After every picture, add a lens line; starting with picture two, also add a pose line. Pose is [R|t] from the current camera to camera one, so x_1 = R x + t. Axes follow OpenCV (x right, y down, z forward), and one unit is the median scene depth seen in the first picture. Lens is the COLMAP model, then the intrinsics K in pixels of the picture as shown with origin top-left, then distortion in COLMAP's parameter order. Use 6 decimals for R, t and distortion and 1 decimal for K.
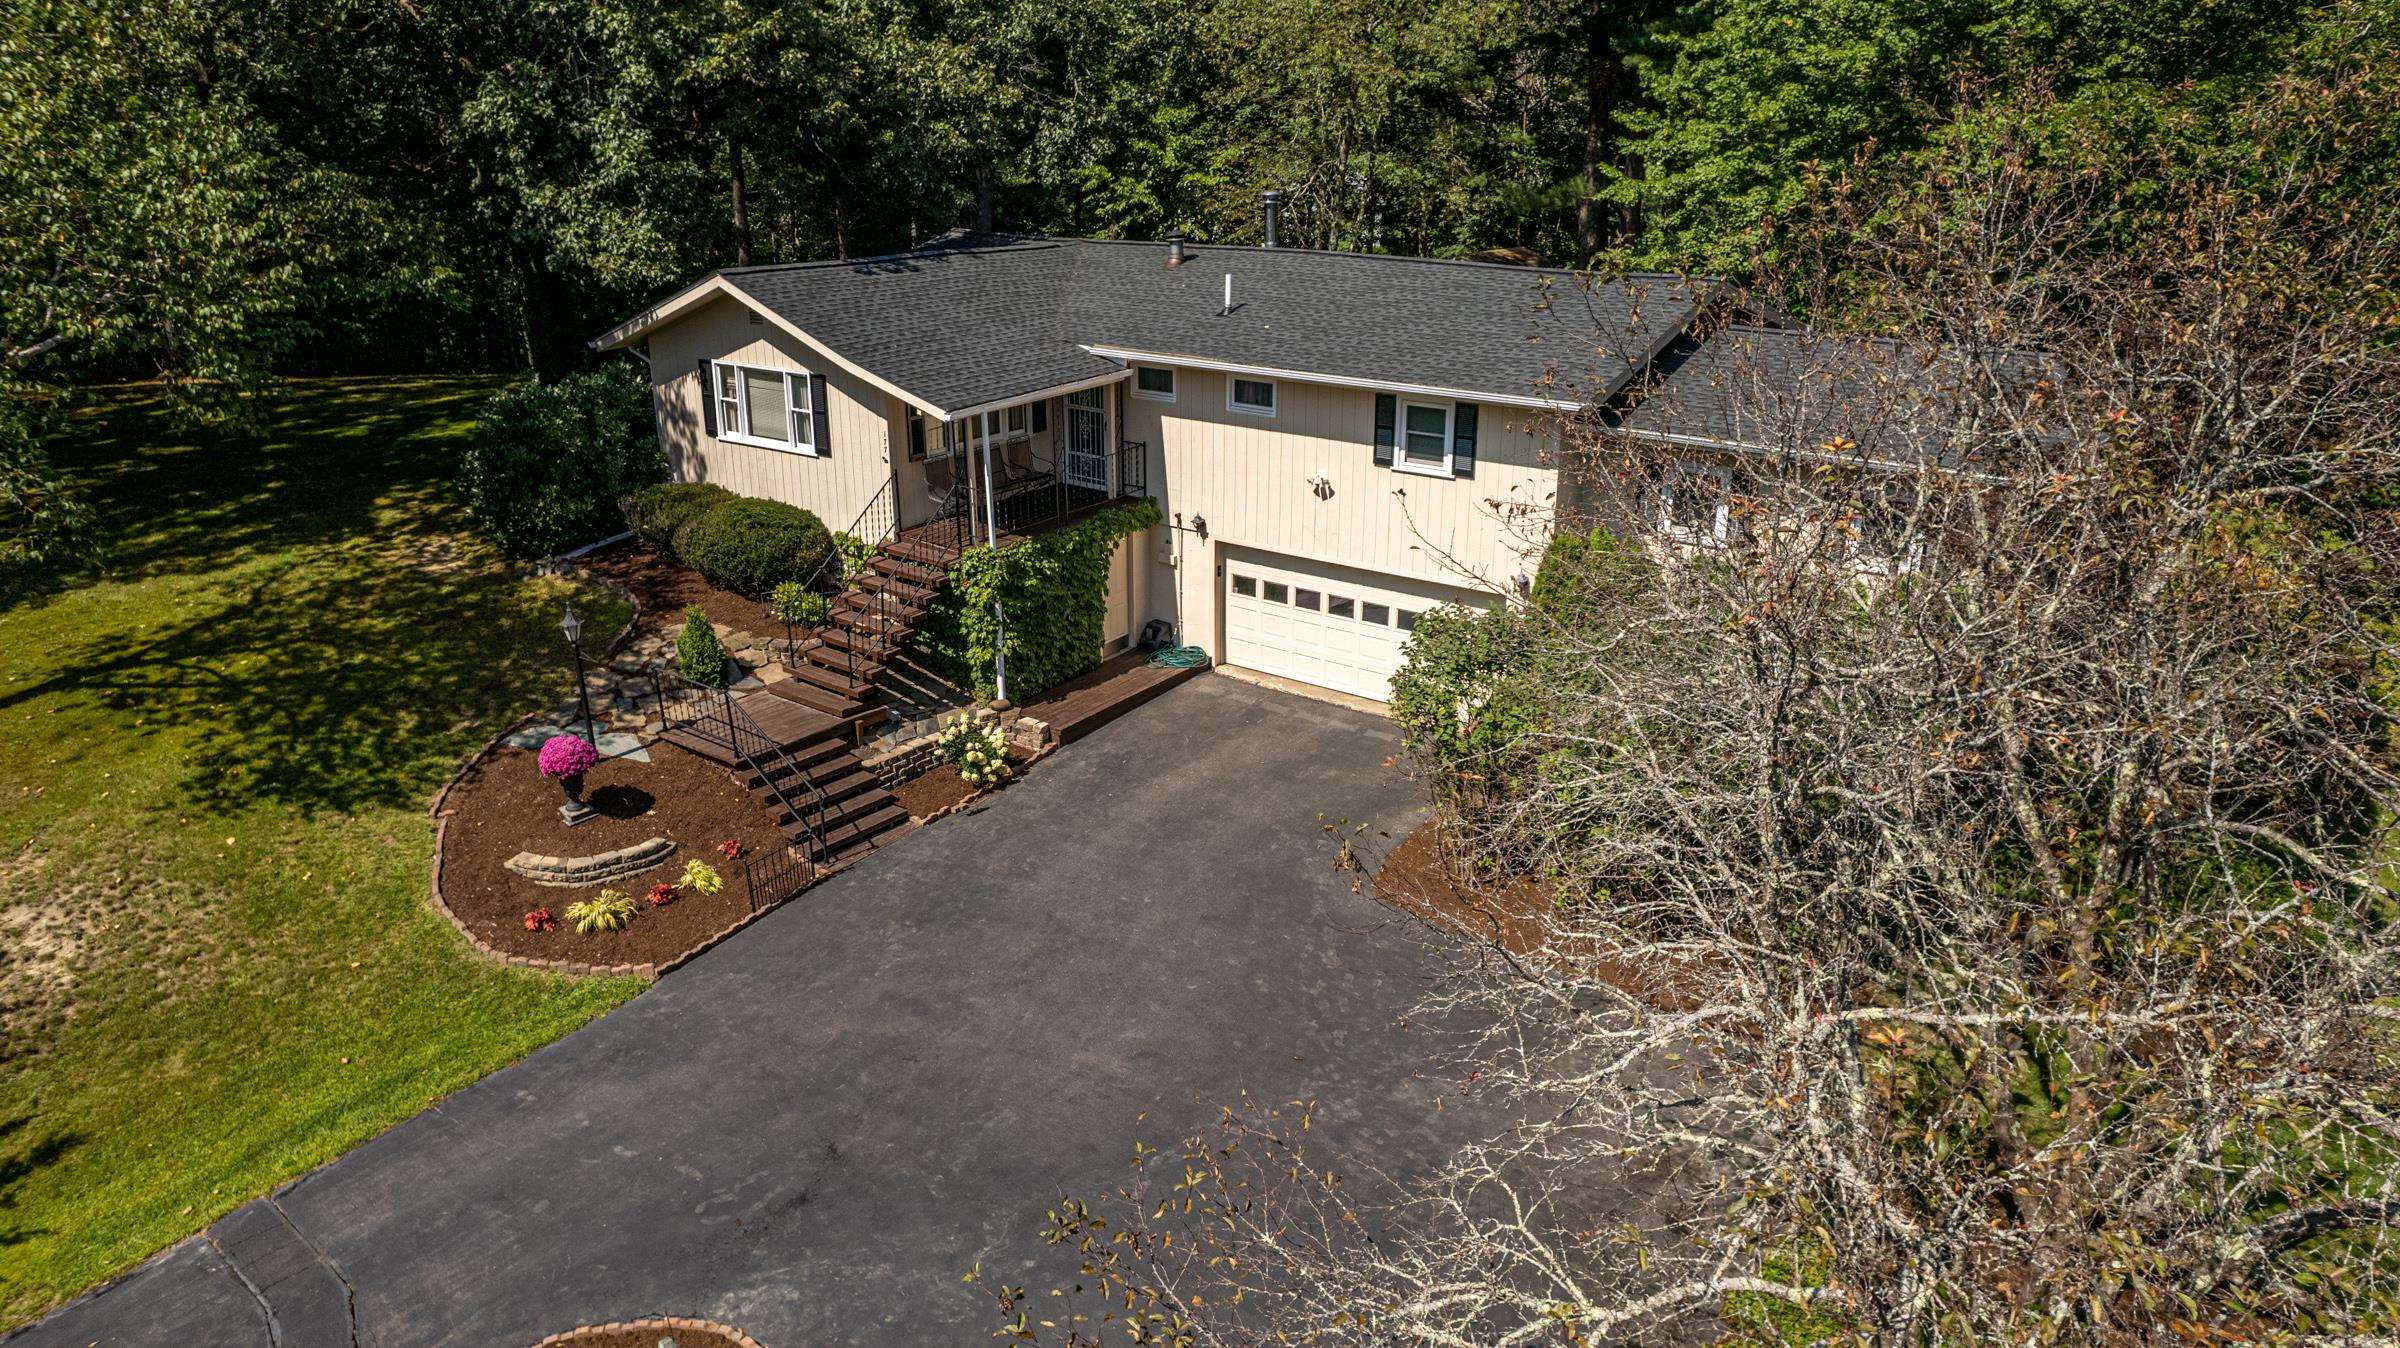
lens RADIAL K [[1547.9, 0, 1201.2], [0, 1547.9, 644.7], [0, 0, 1]] dist [-0.047343, 0.000646]
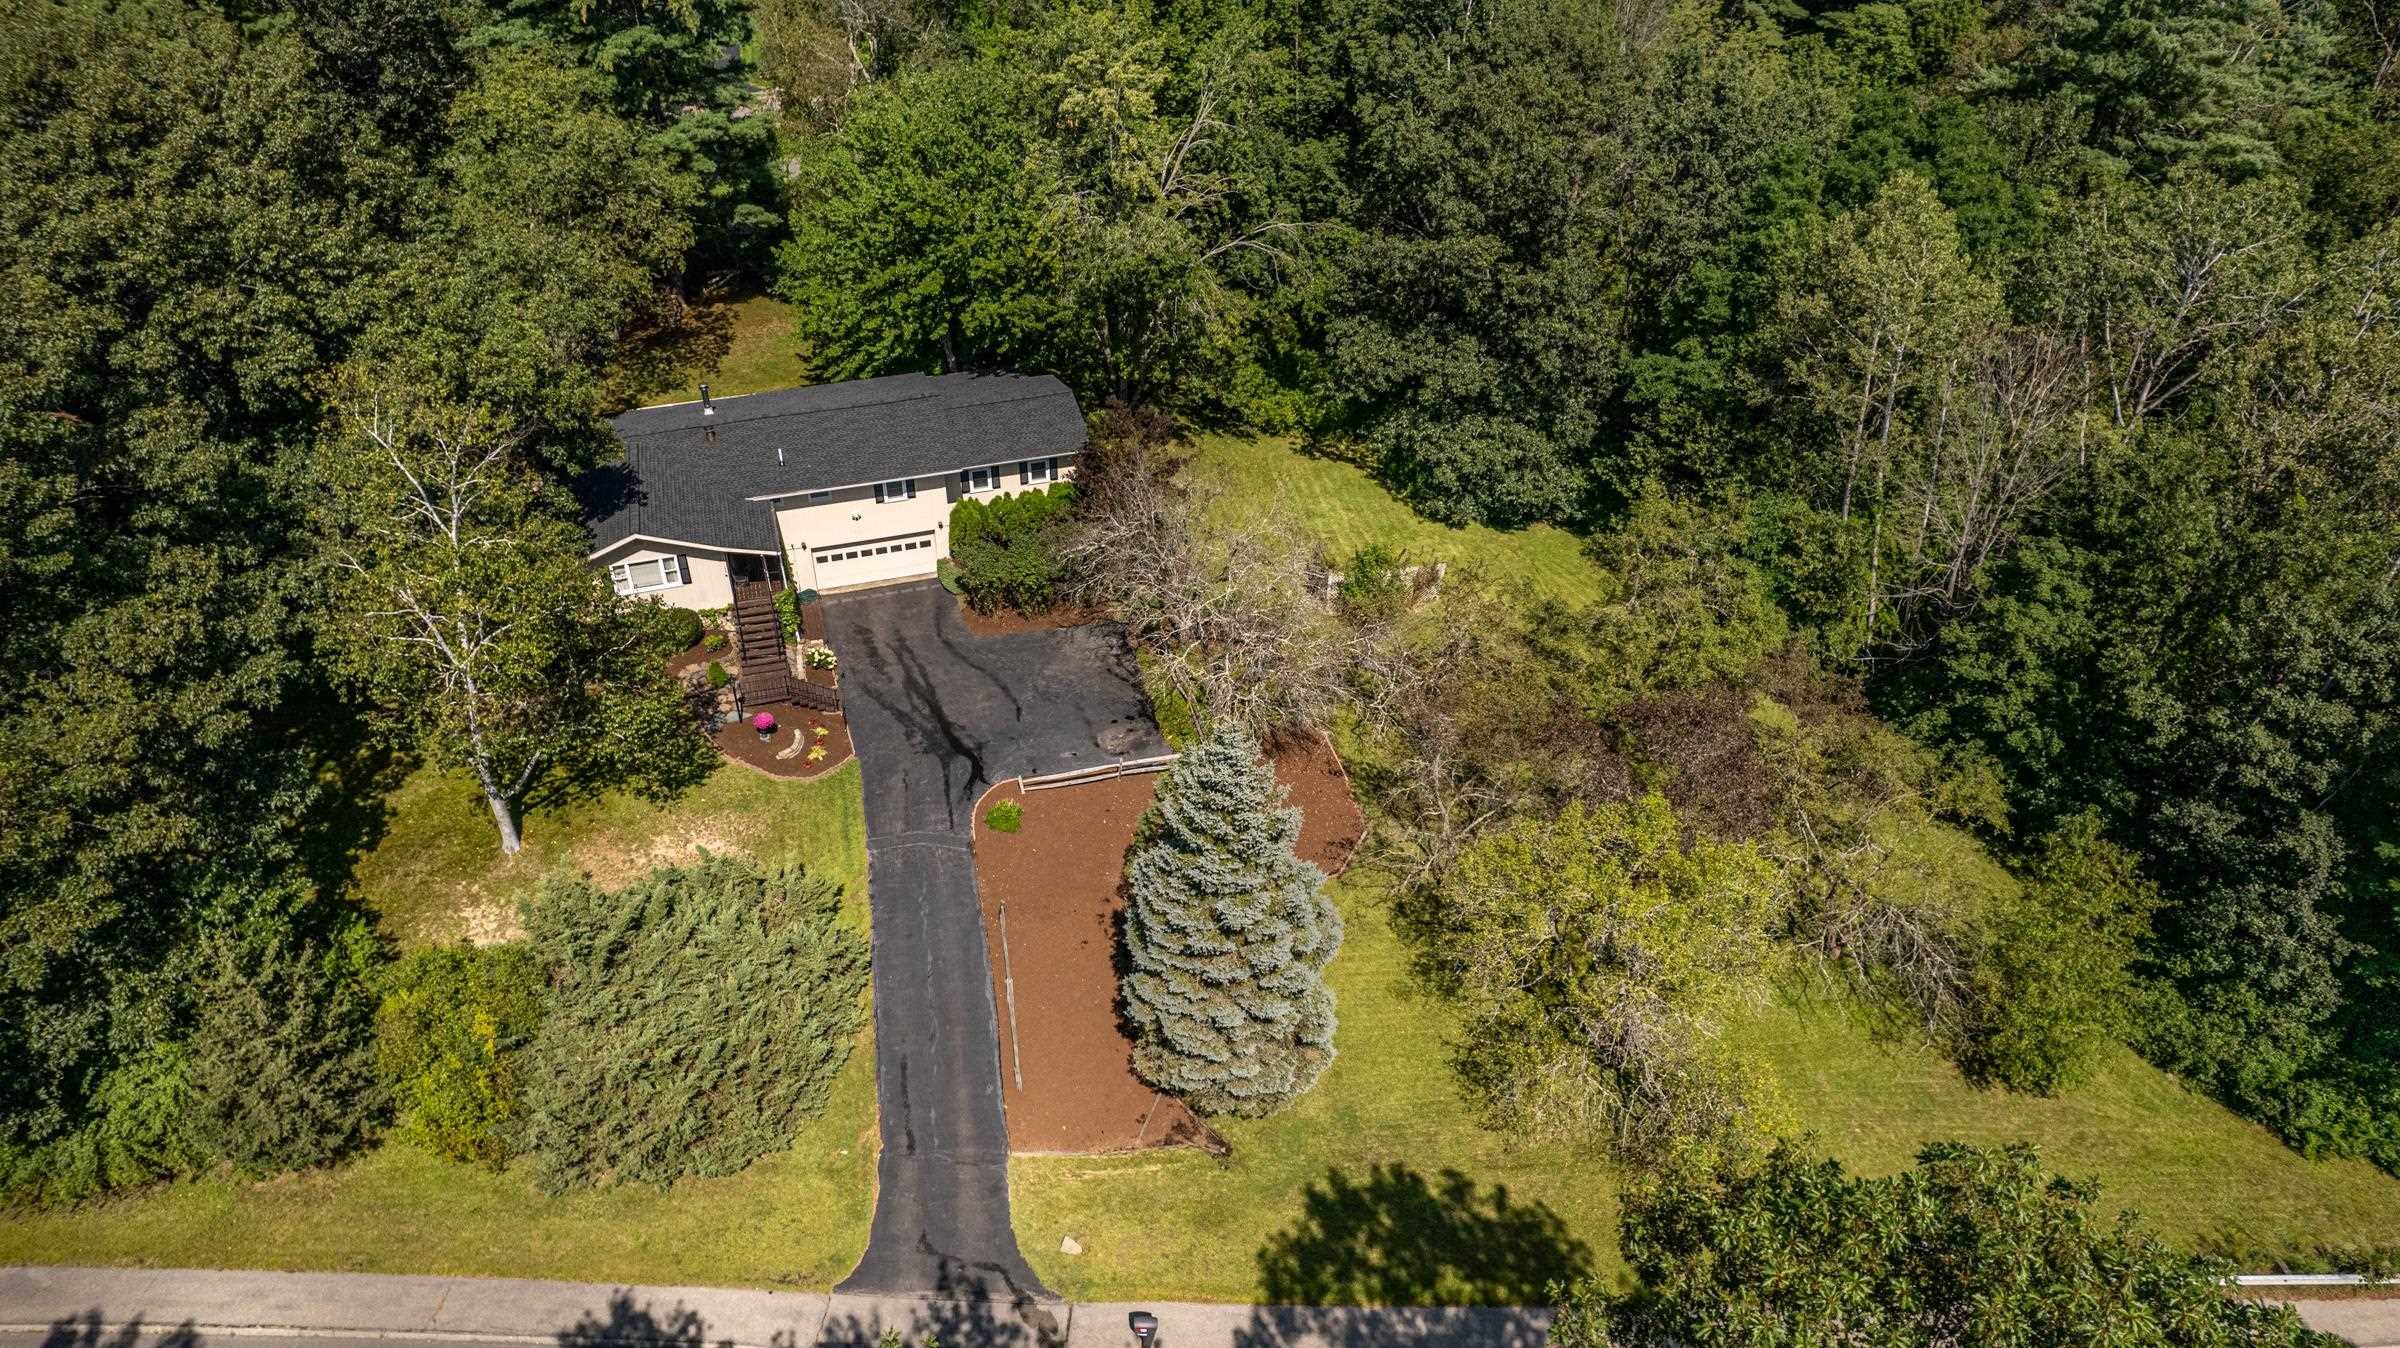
lens RADIAL K [[1532.5, 0, 1203.8], [0, 1532.5, 660.1], [0, 0, 1]] dist [-0.073184, 0.059186]
pose [[0.583118, -0.455639, 0.672582, -1.527486], [0.262888, 0.889195, 0.374463, -0.743956], [-0.768676, -0.041542, 0.638287, -1.223344]]
